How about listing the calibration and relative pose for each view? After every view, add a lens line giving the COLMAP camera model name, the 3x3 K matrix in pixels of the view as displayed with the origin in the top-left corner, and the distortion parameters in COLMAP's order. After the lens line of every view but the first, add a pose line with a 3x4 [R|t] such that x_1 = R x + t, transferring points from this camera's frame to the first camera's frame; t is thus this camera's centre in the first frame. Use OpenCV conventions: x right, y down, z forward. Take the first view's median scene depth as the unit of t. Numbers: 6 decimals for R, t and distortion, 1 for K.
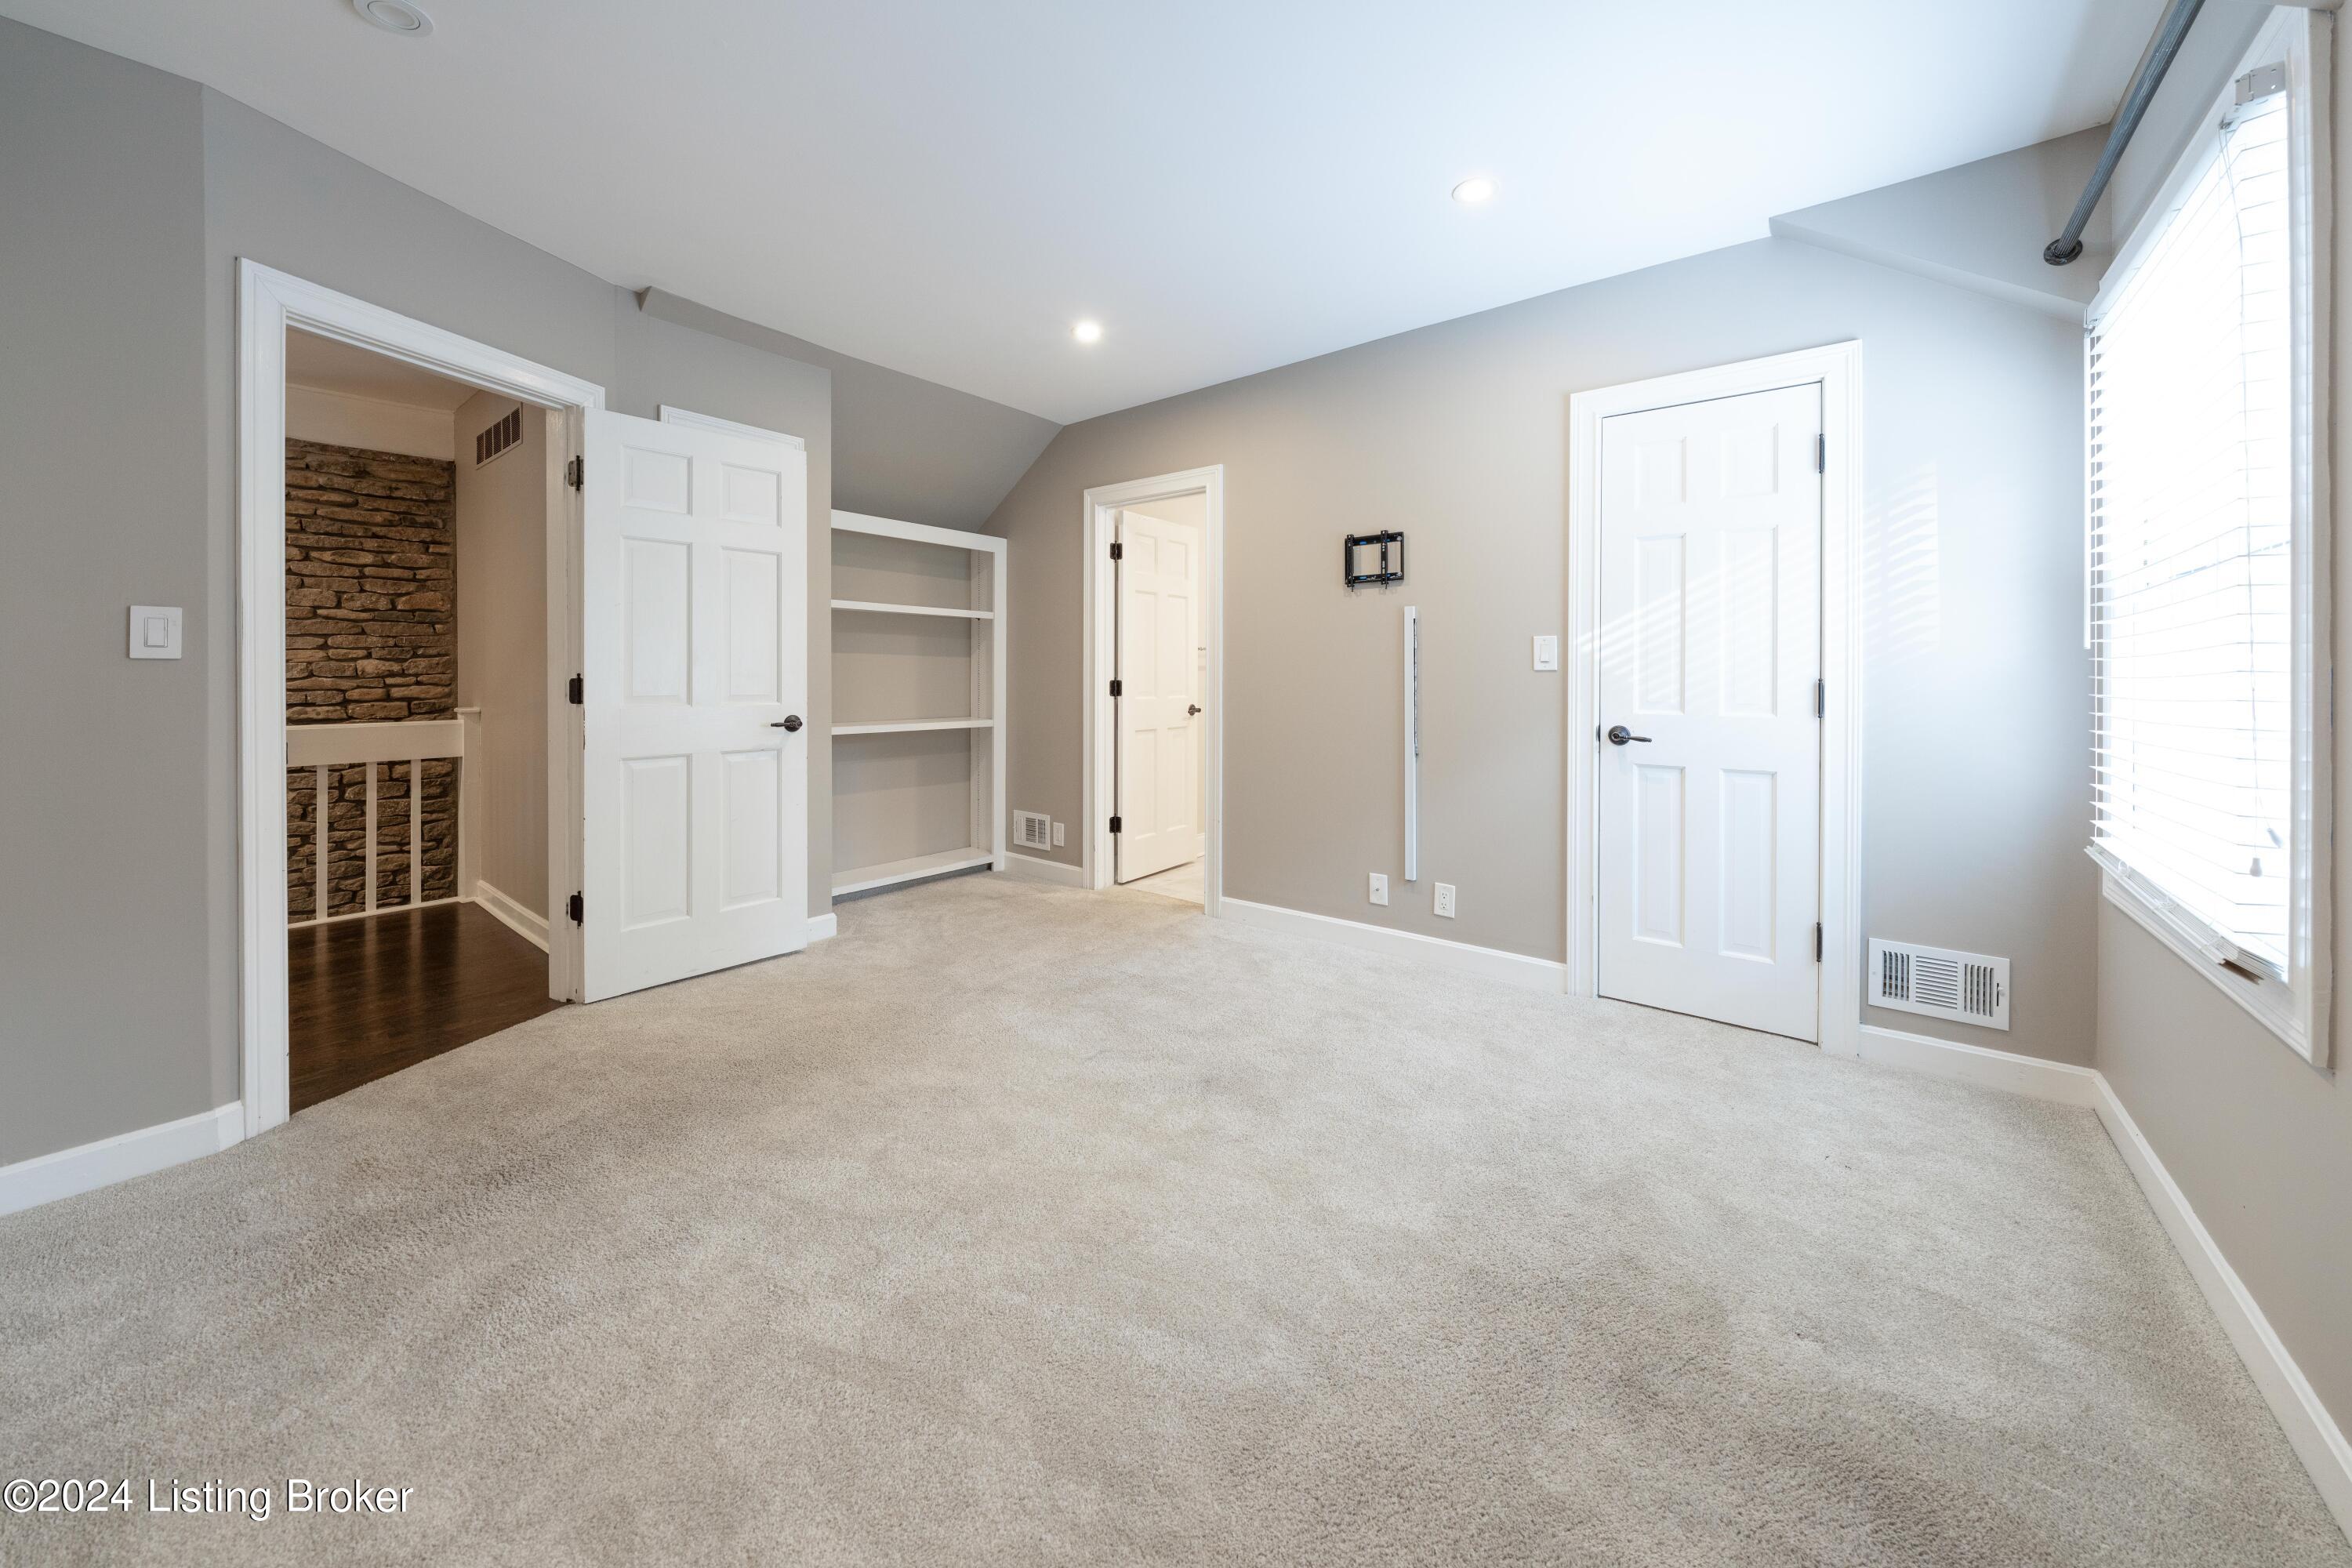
lens RADIAL K [[830.3, 0, 1187.5], [0, 830.3, 674.9], [0, 0, 1]] dist [-0.001663, -0.000027]
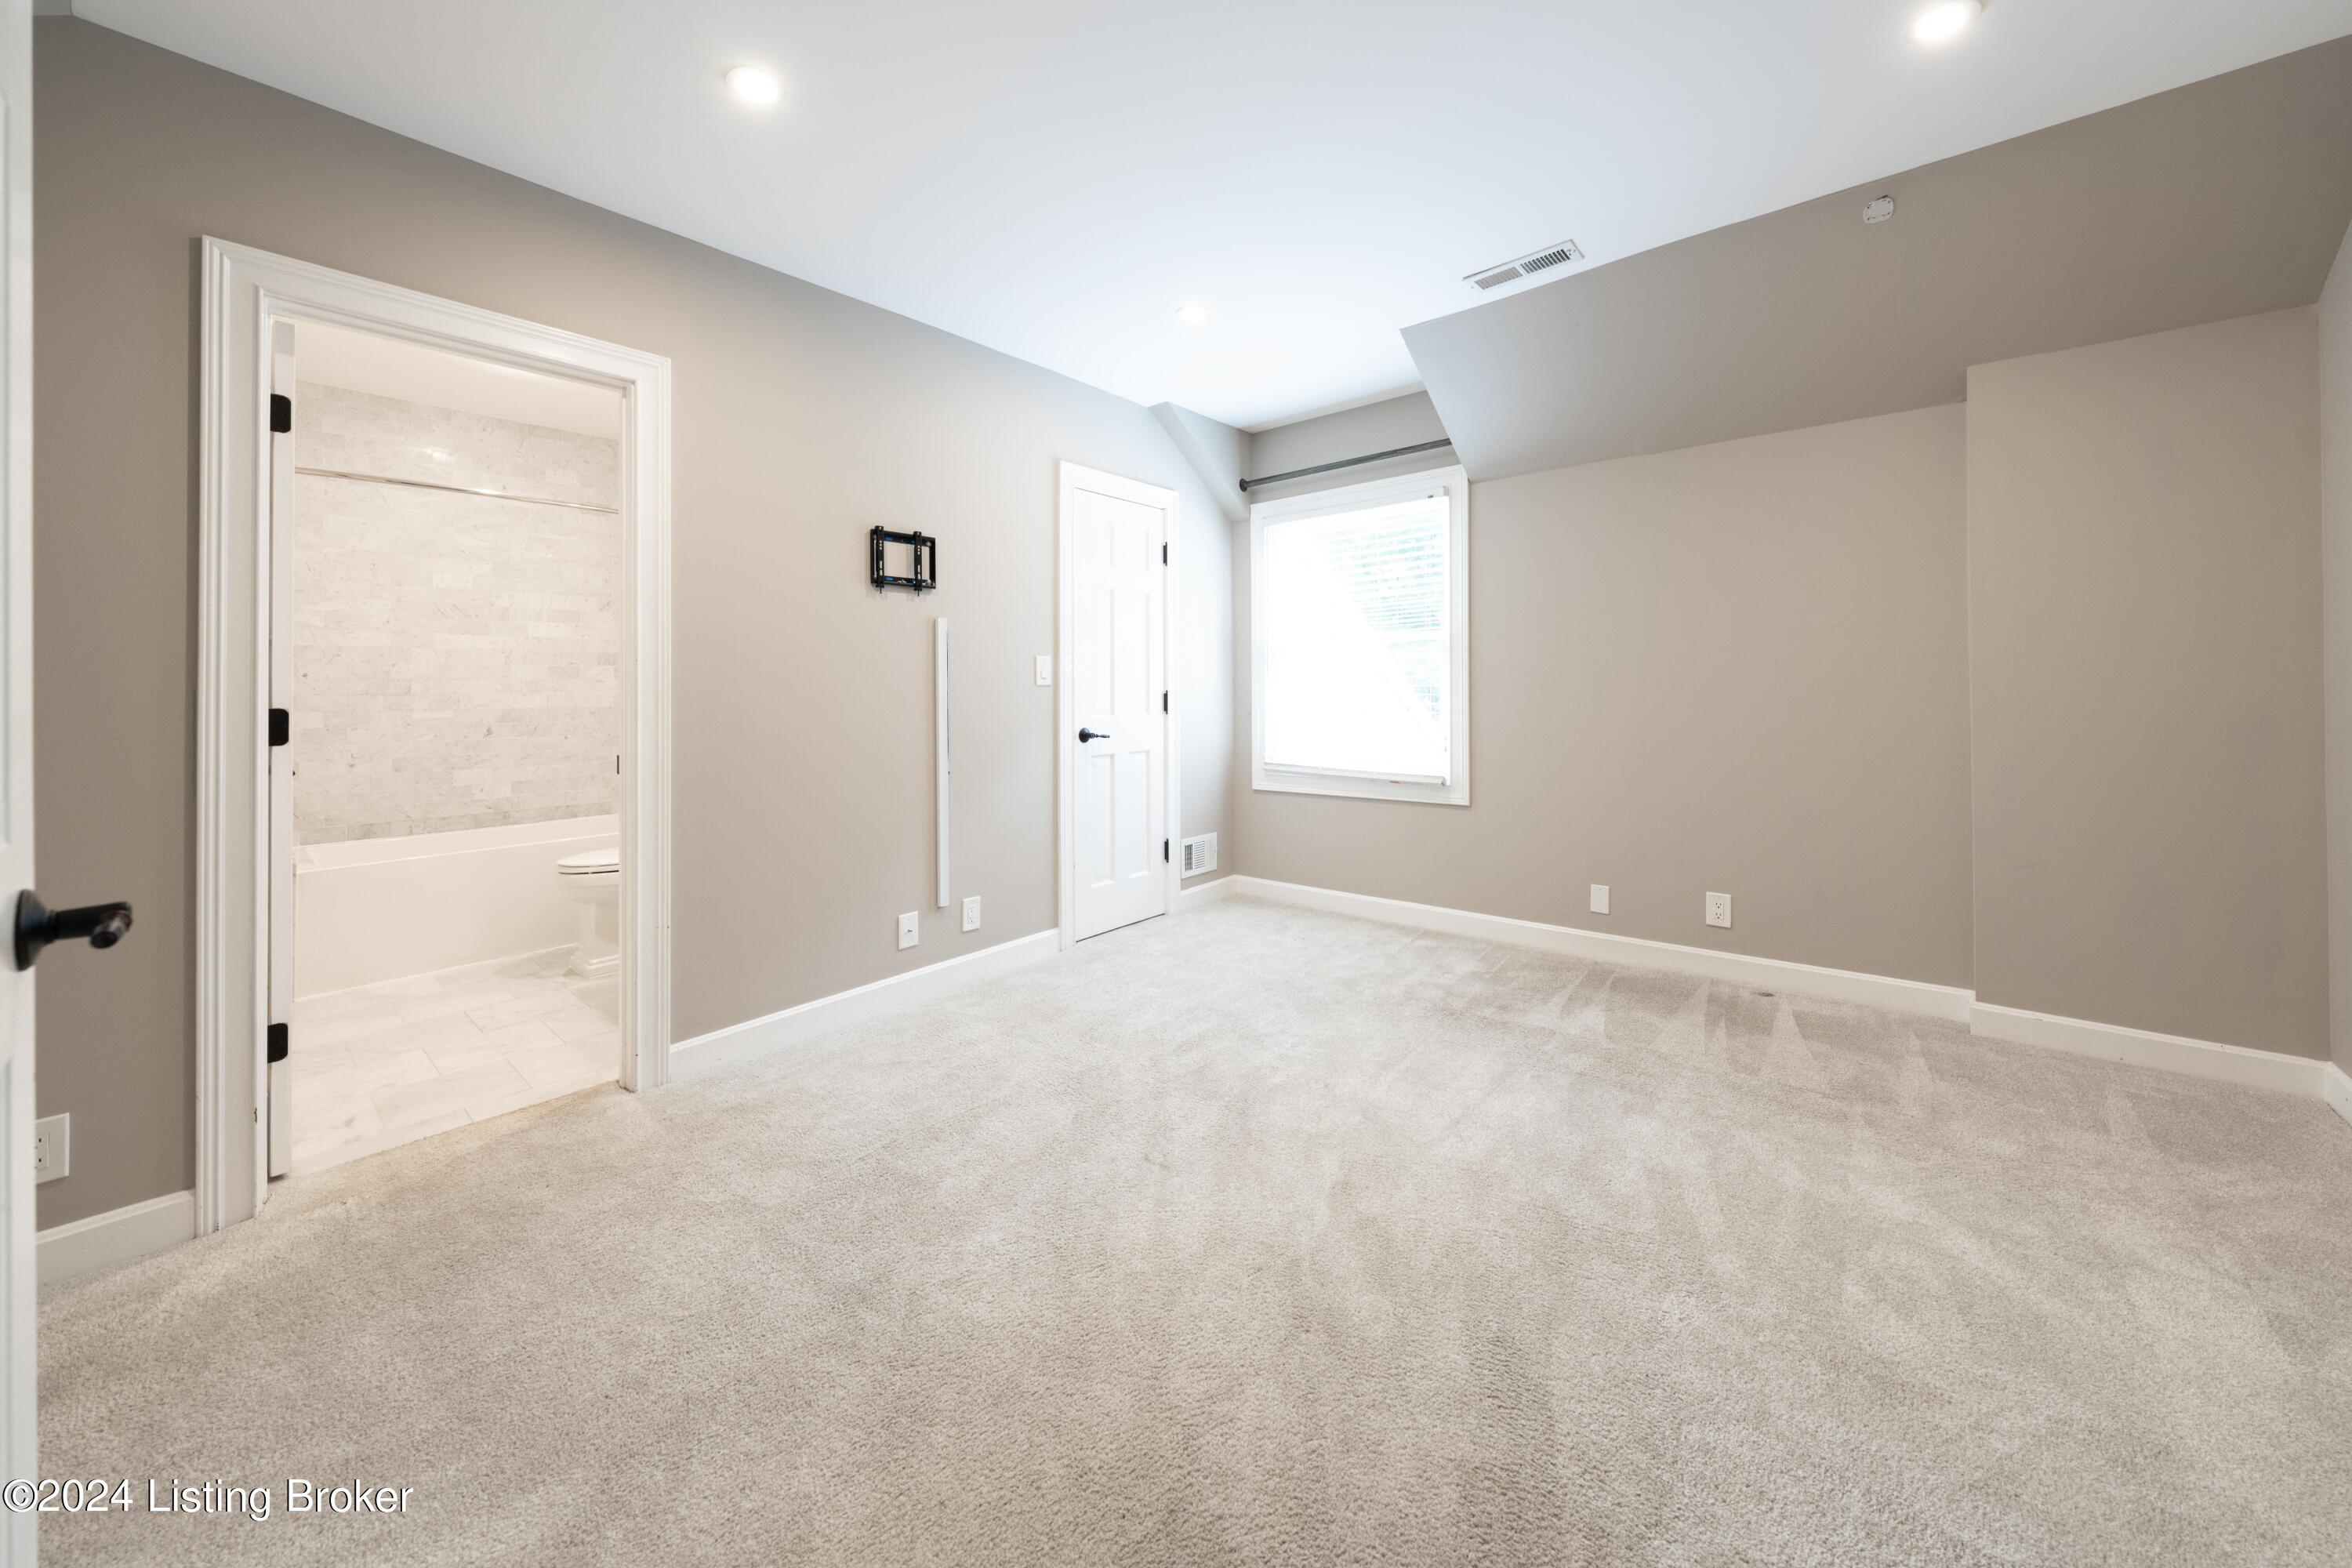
lens RADIAL K [[830.3, 0, 1187.0], [0, 830.3, 682.3], [0, 0, 1]] dist [-0.001663, -0.000027]
pose [[0.034114, 0.001019, 0.999417, -0.669771], [0.007594, 0.999970, -0.001279, -0.005578], [-0.999389, 0.007633, 0.034105, 0.686113]]
